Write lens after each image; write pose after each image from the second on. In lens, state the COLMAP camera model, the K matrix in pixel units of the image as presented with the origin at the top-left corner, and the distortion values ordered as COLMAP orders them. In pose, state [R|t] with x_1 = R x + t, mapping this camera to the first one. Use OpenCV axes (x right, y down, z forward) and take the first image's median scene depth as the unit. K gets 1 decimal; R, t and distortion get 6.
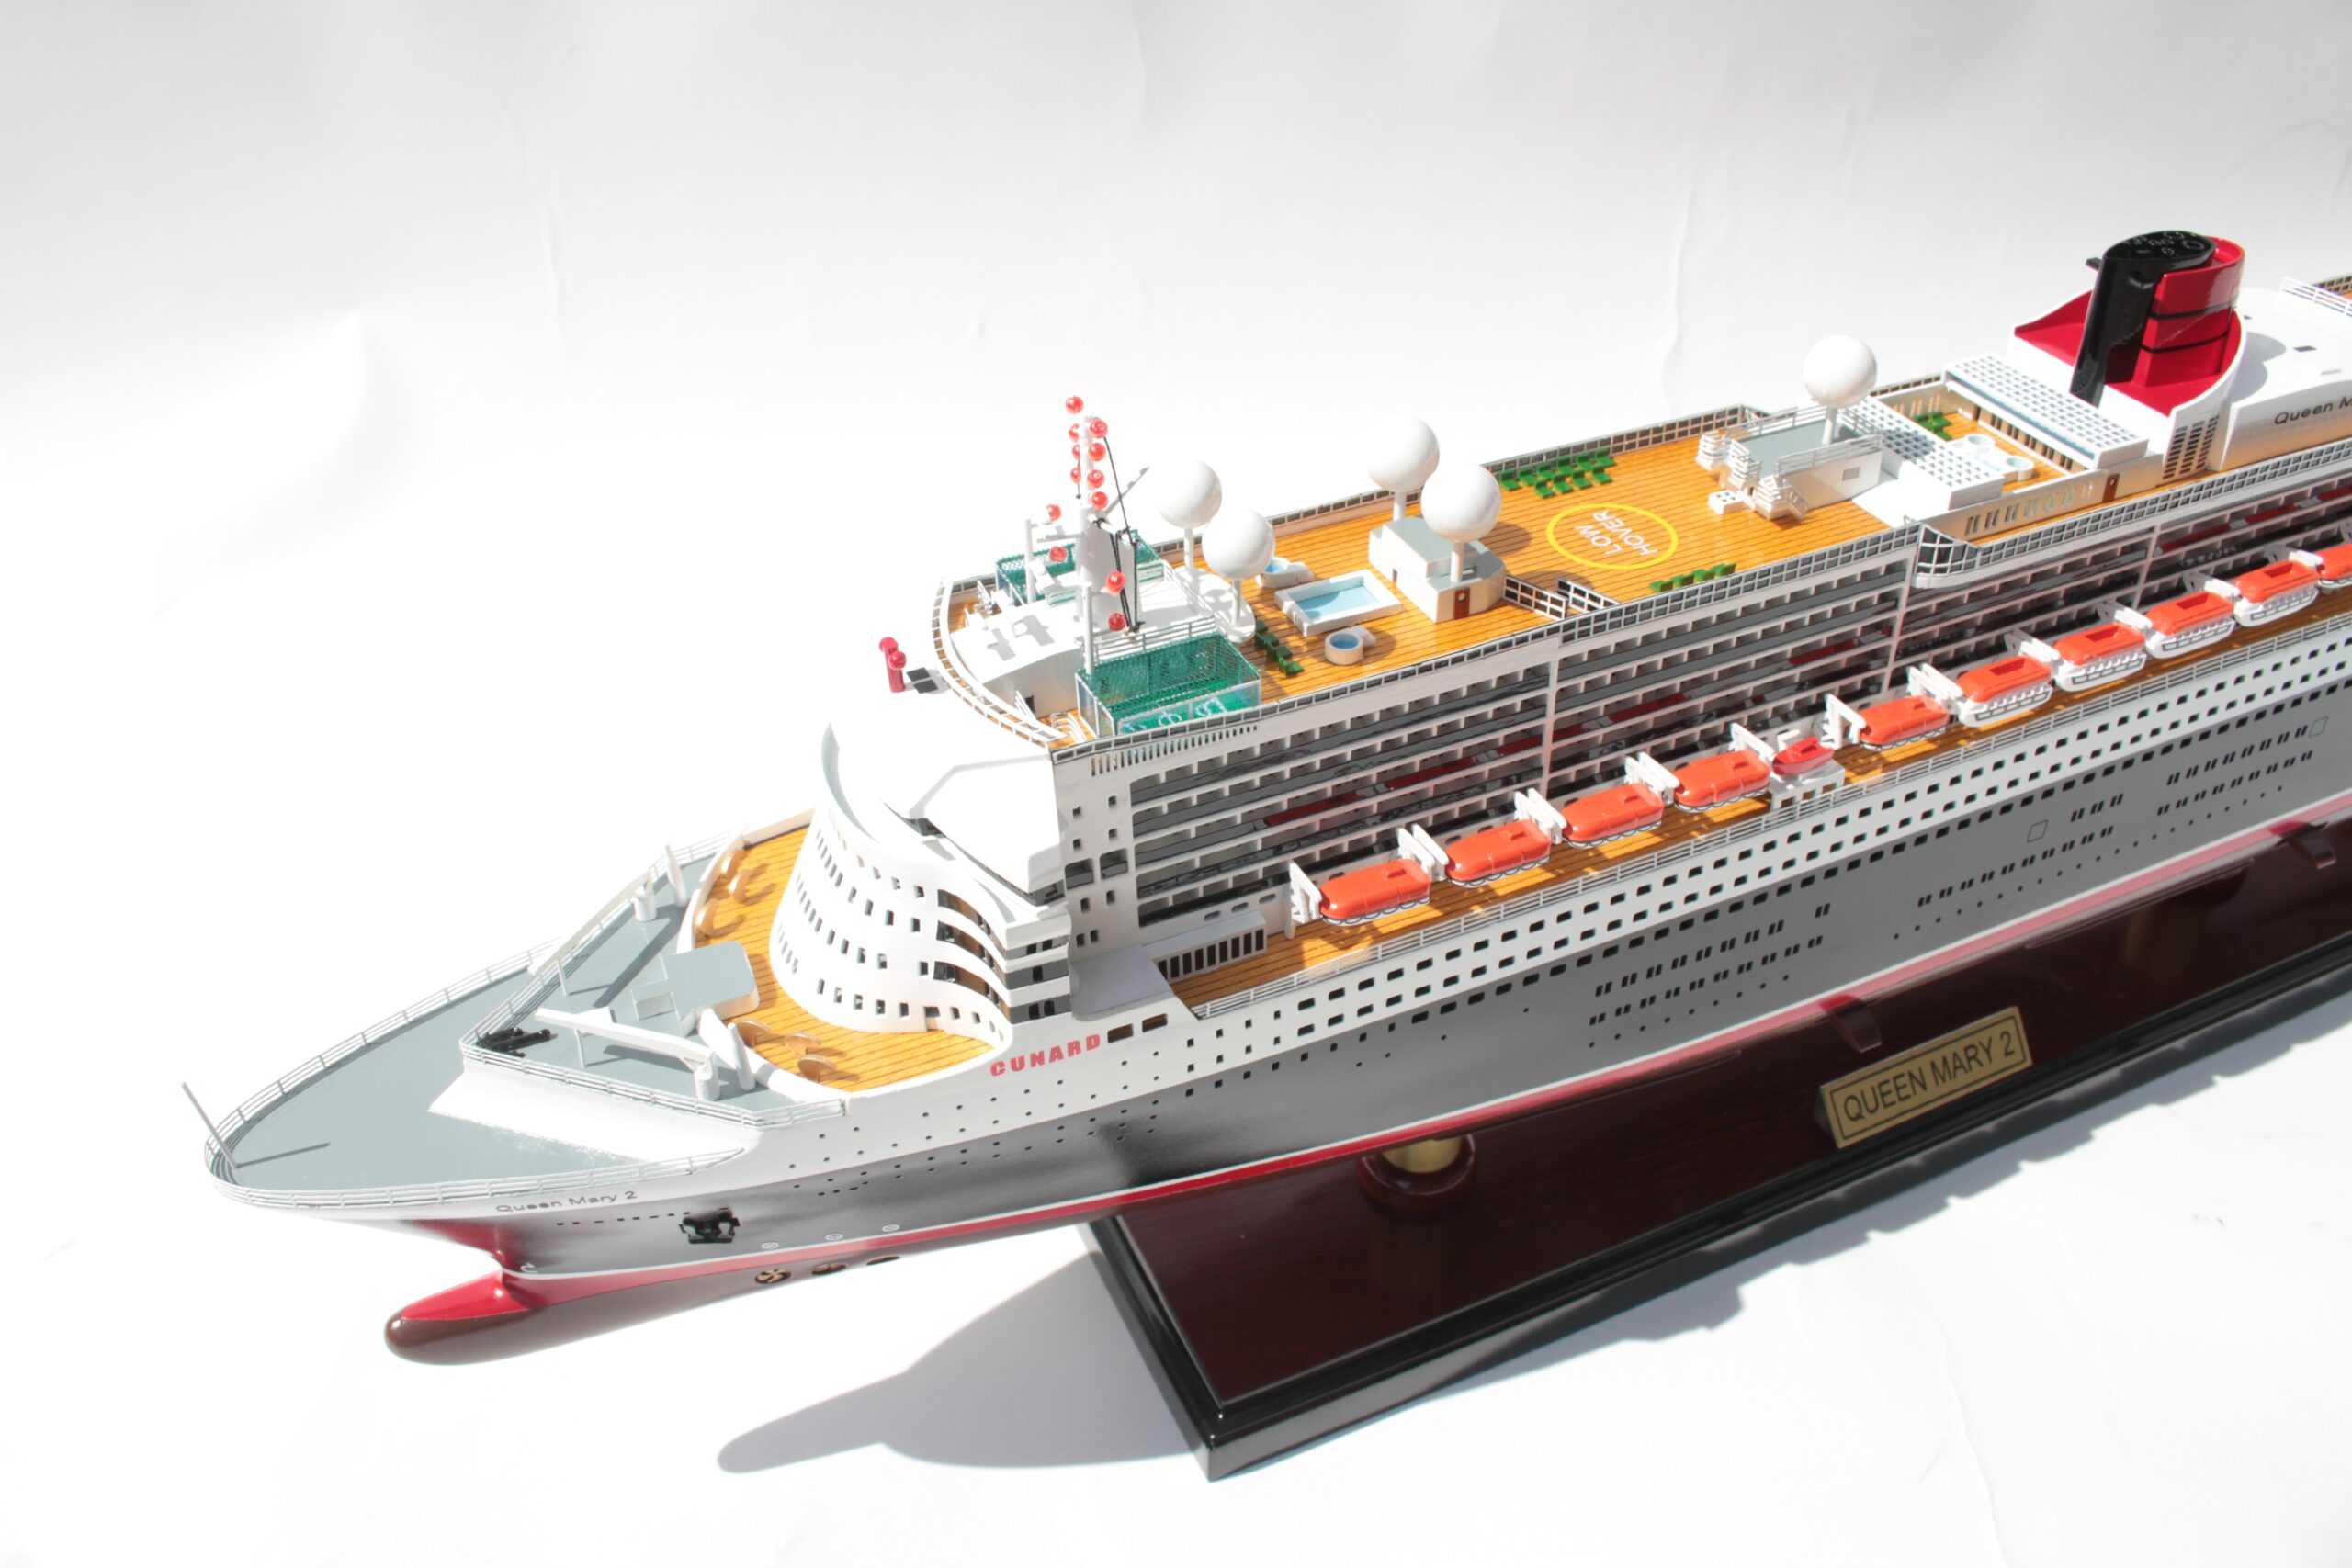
lens RADIAL K [[1942.7, 0, 1184.7], [0, 1942.7, 781.7], [0, 0, 1]] dist [-0.163532, 0.138916]
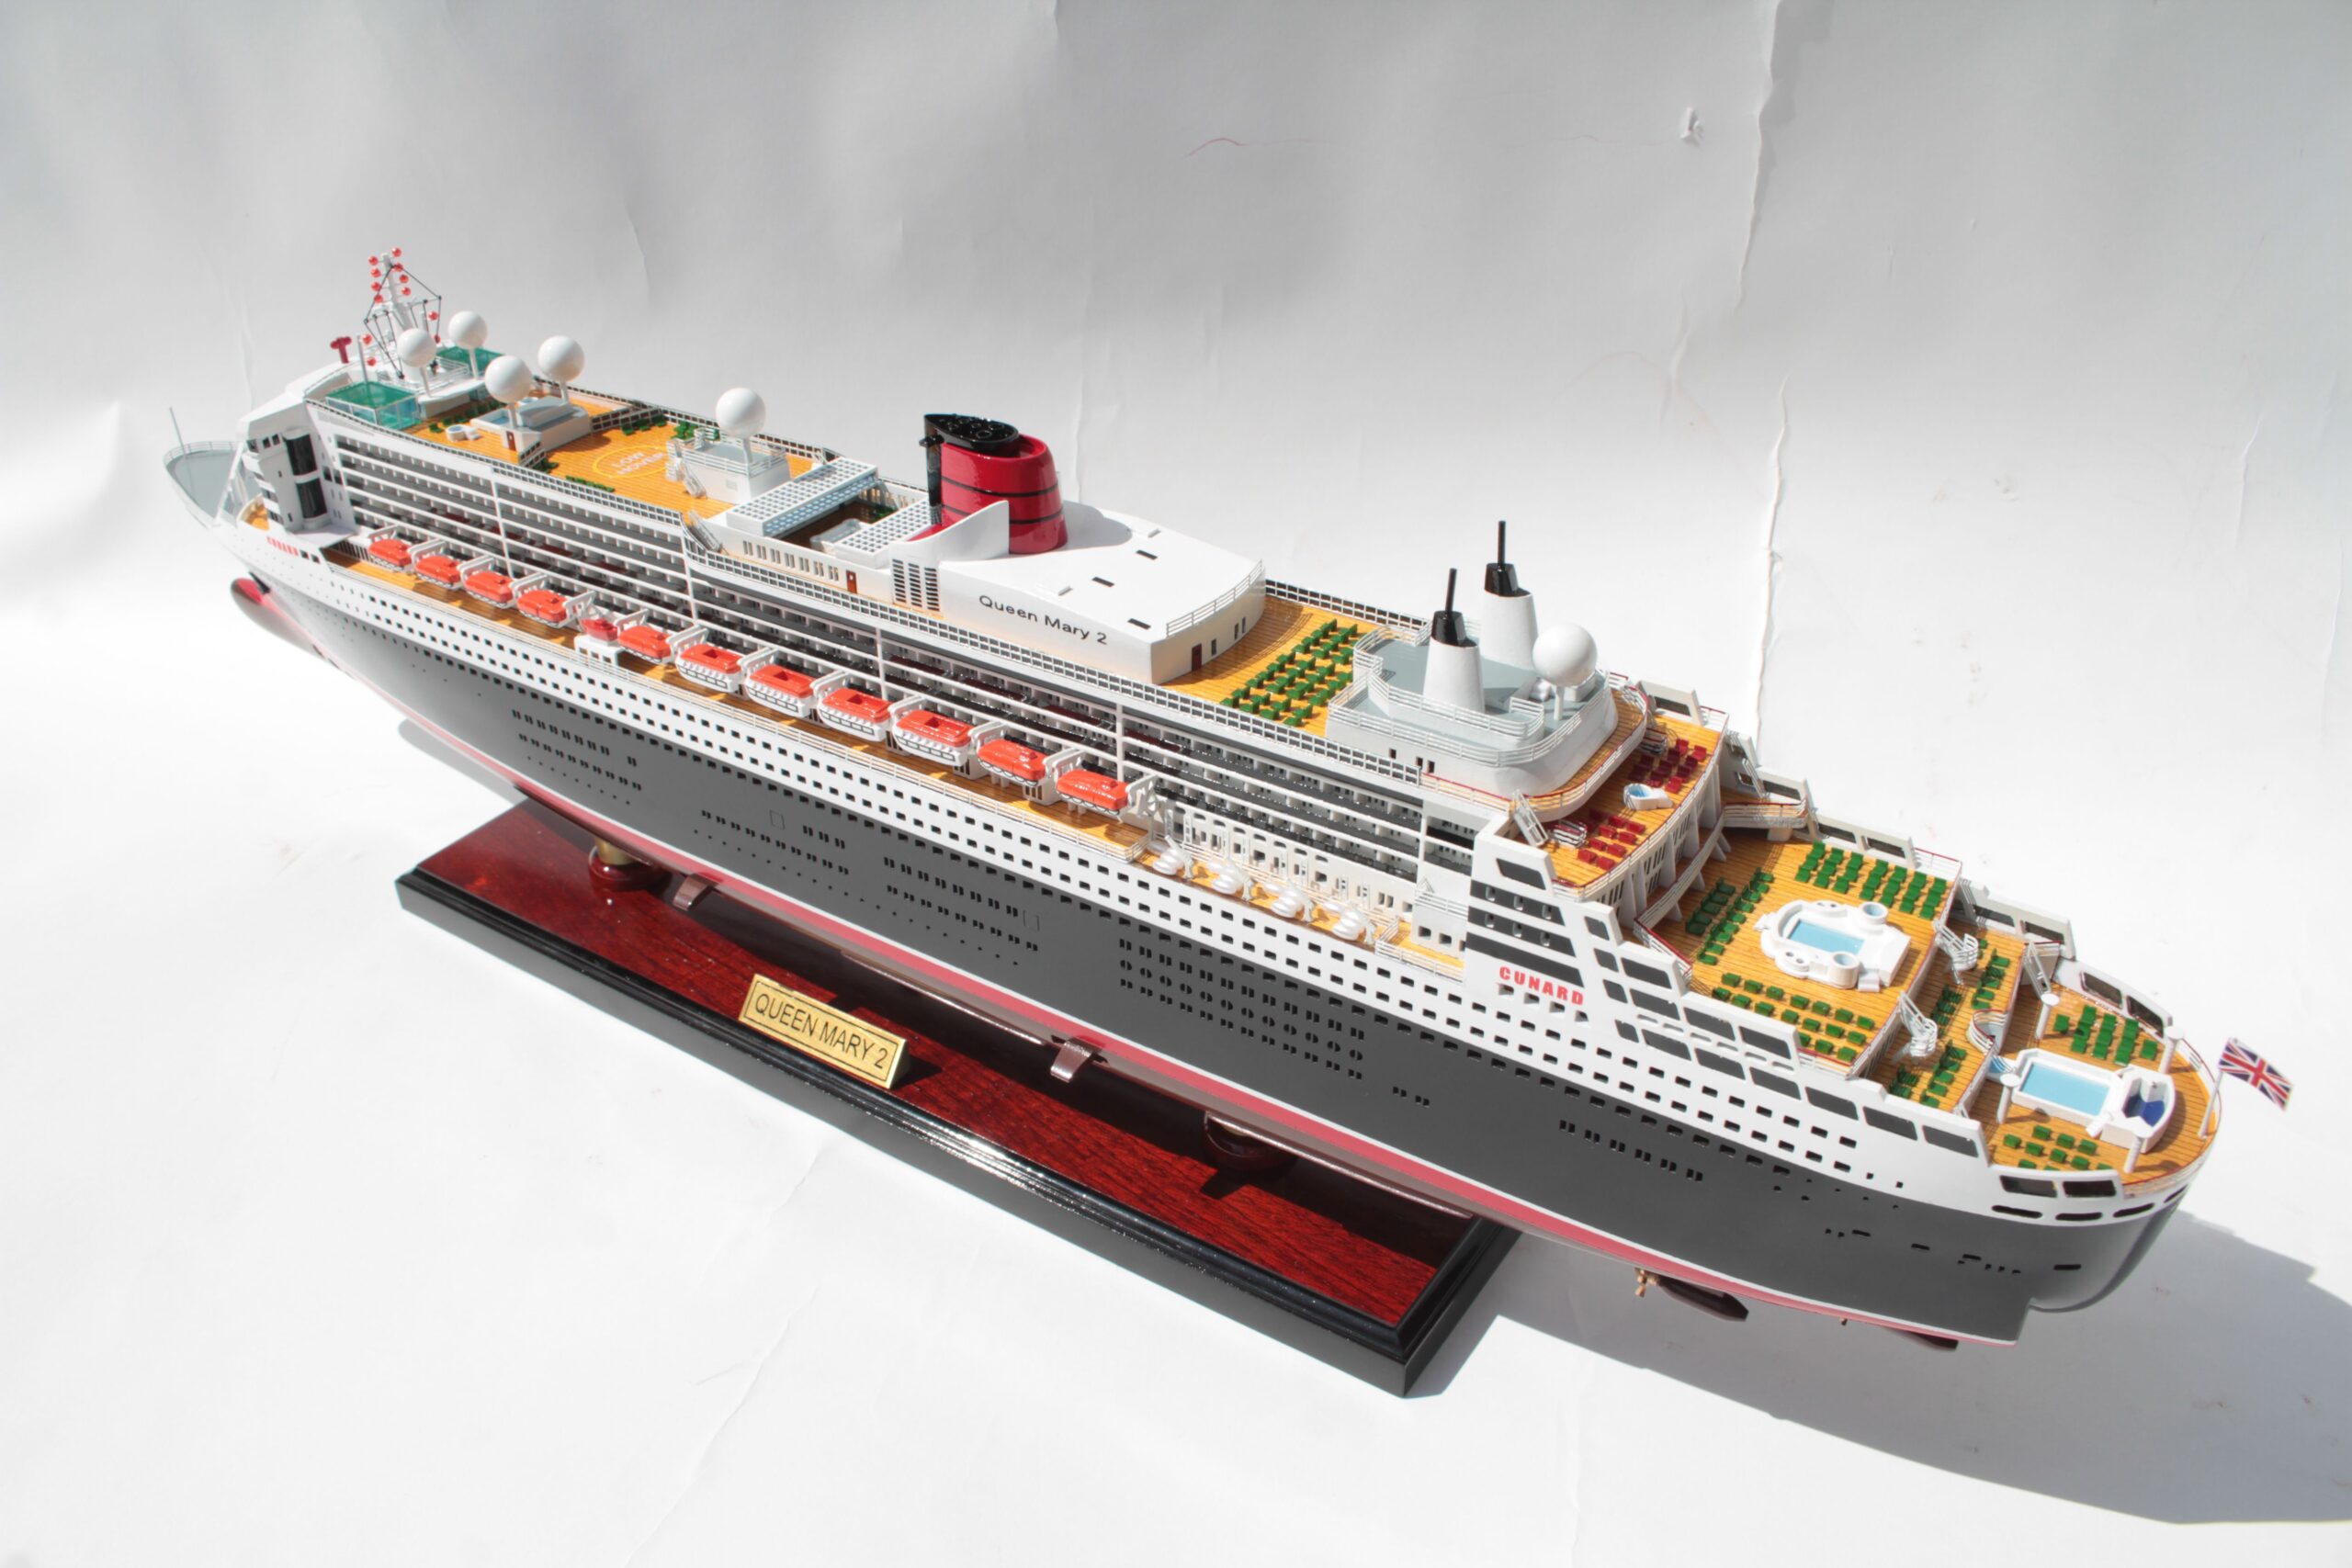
lens RADIAL K [[1942.7, 0, 1184.7], [0, 1942.7, 781.7], [0, 0, 1]] dist [-0.163532, 0.138916]
pose [[0.538650, 0.457438, -0.707536, 1.799894], [-0.510095, 0.845434, 0.158255, -0.408718], [0.670566, 0.275667, 0.688730, 0.327567]]
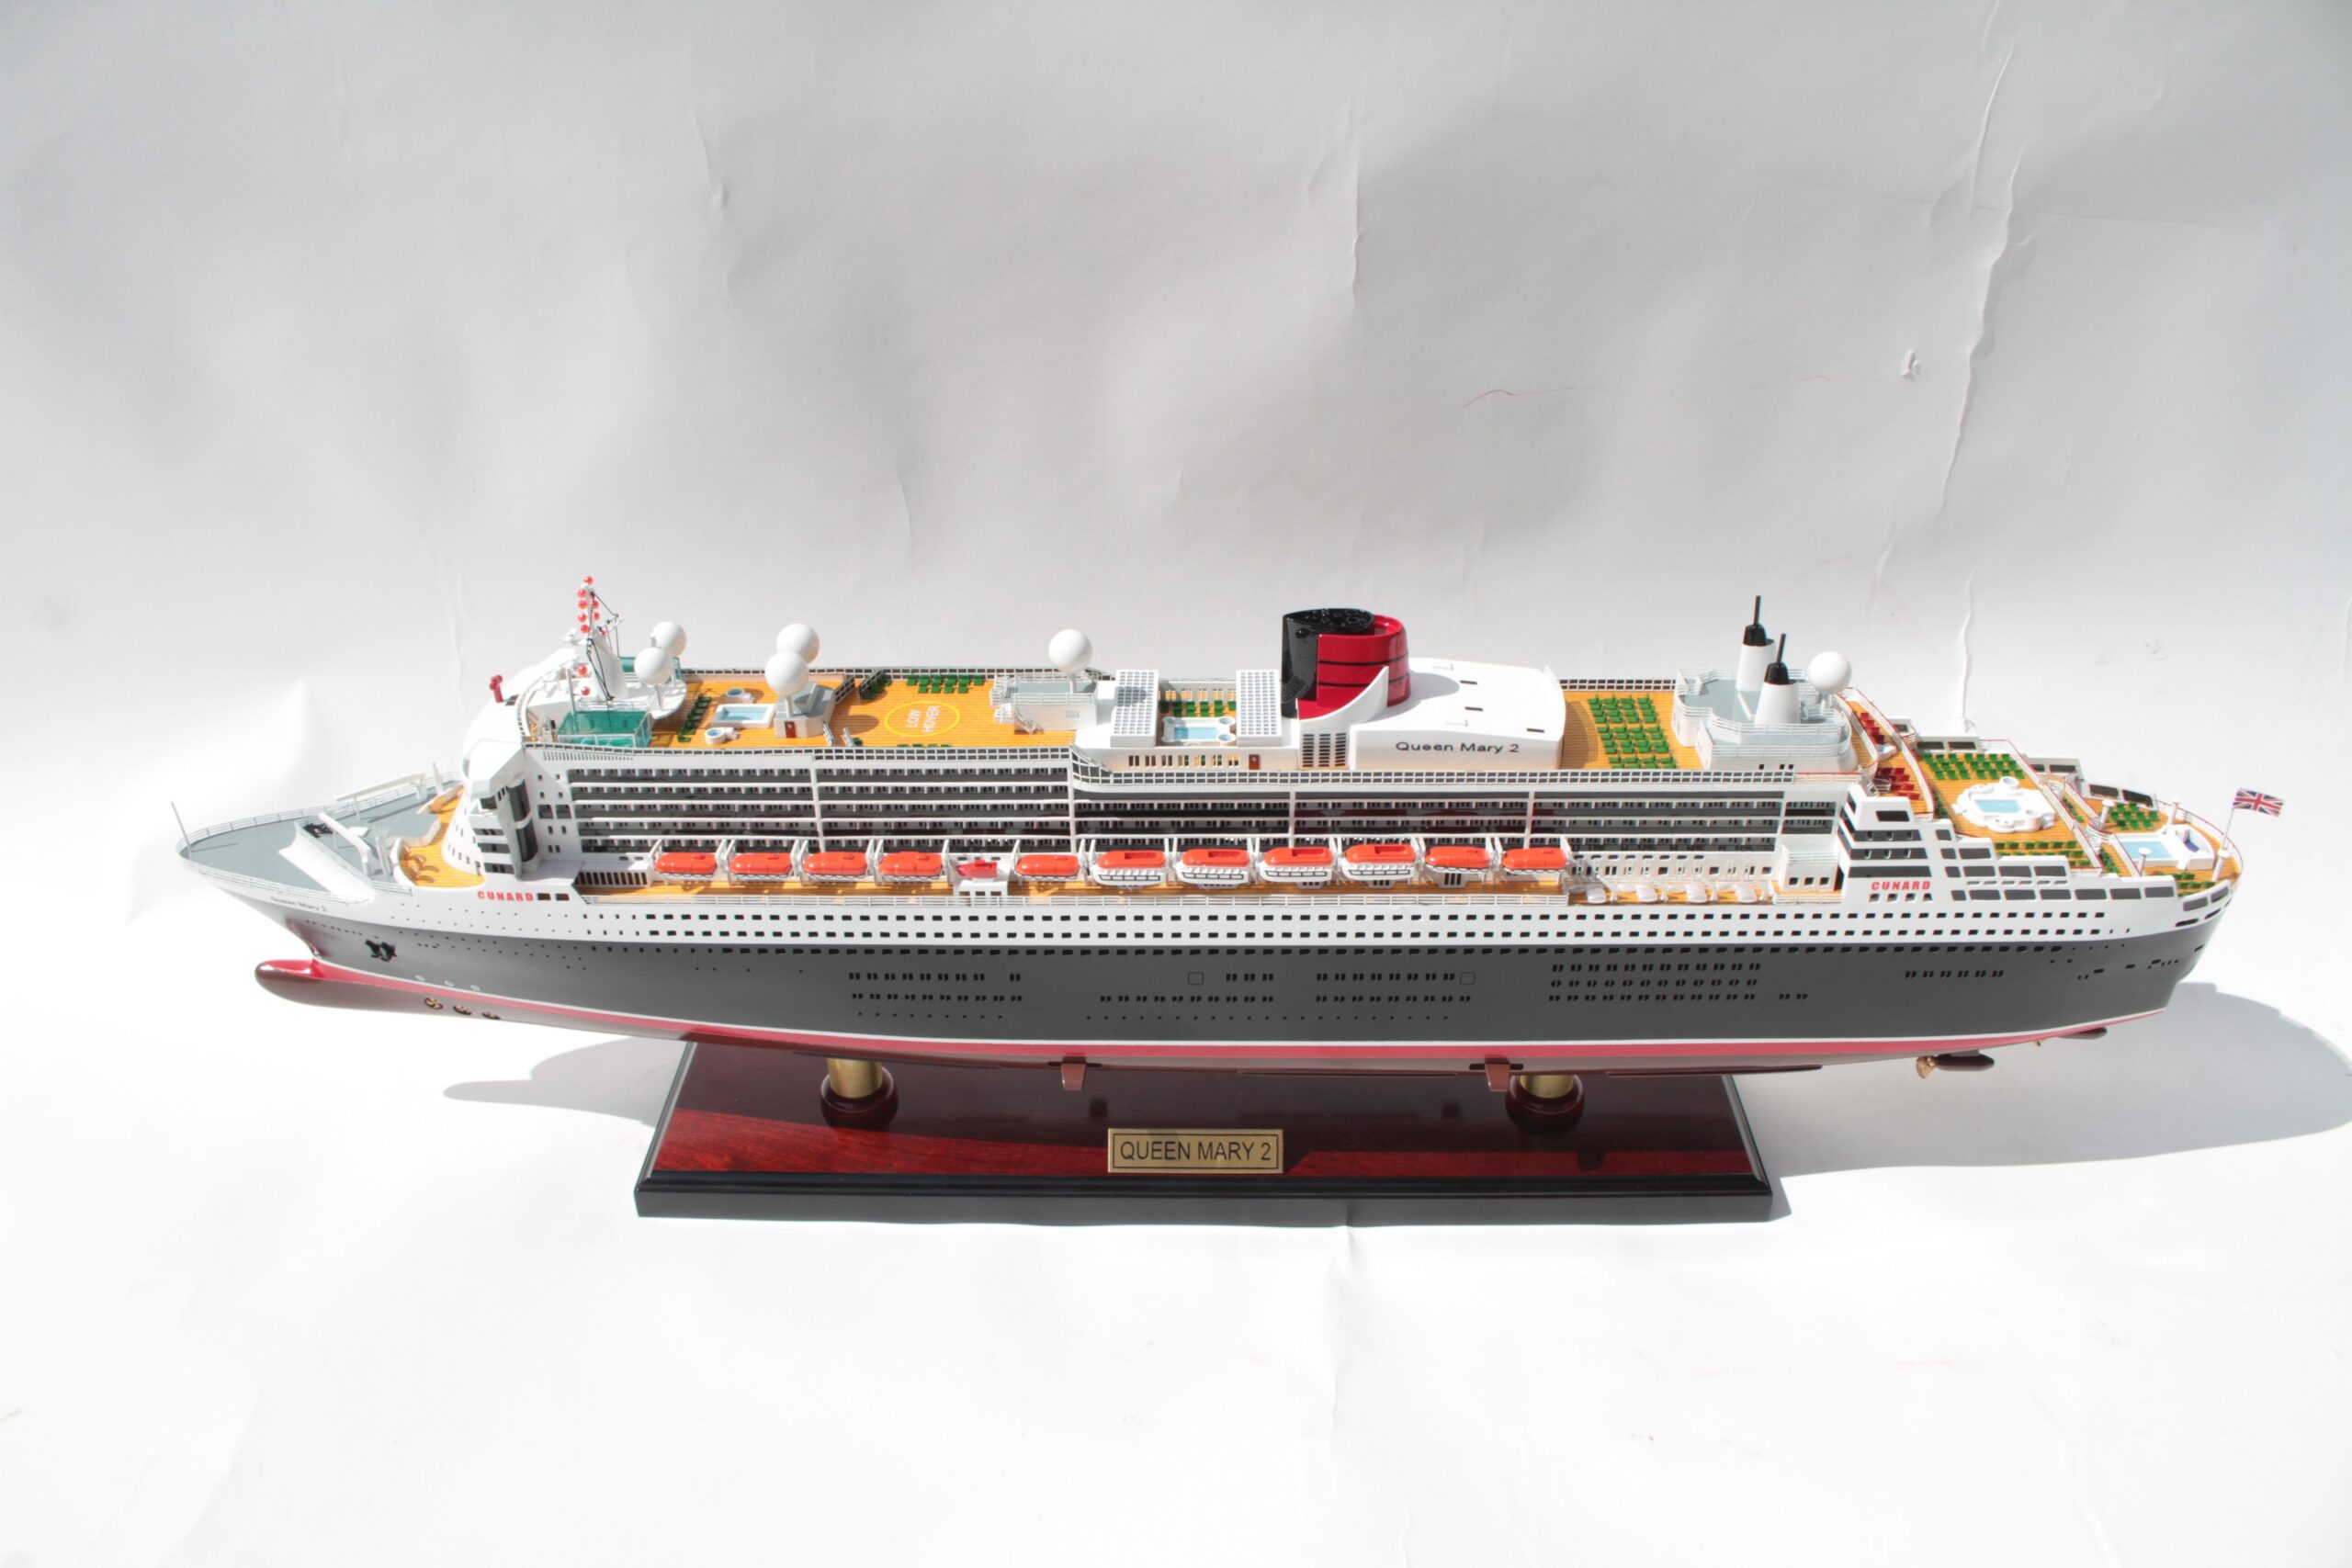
lens RADIAL K [[1954.9, 0, 1174.2], [0, 1954.9, 817.2], [0, 0, 1]] dist [-0.169746, 0.147137]
pose [[0.905879, 0.233307, -0.353484, 1.136550], [-0.266557, 0.962635, -0.047751, -0.021994], [0.329136, 0.137481, 0.934221, -0.570334]]
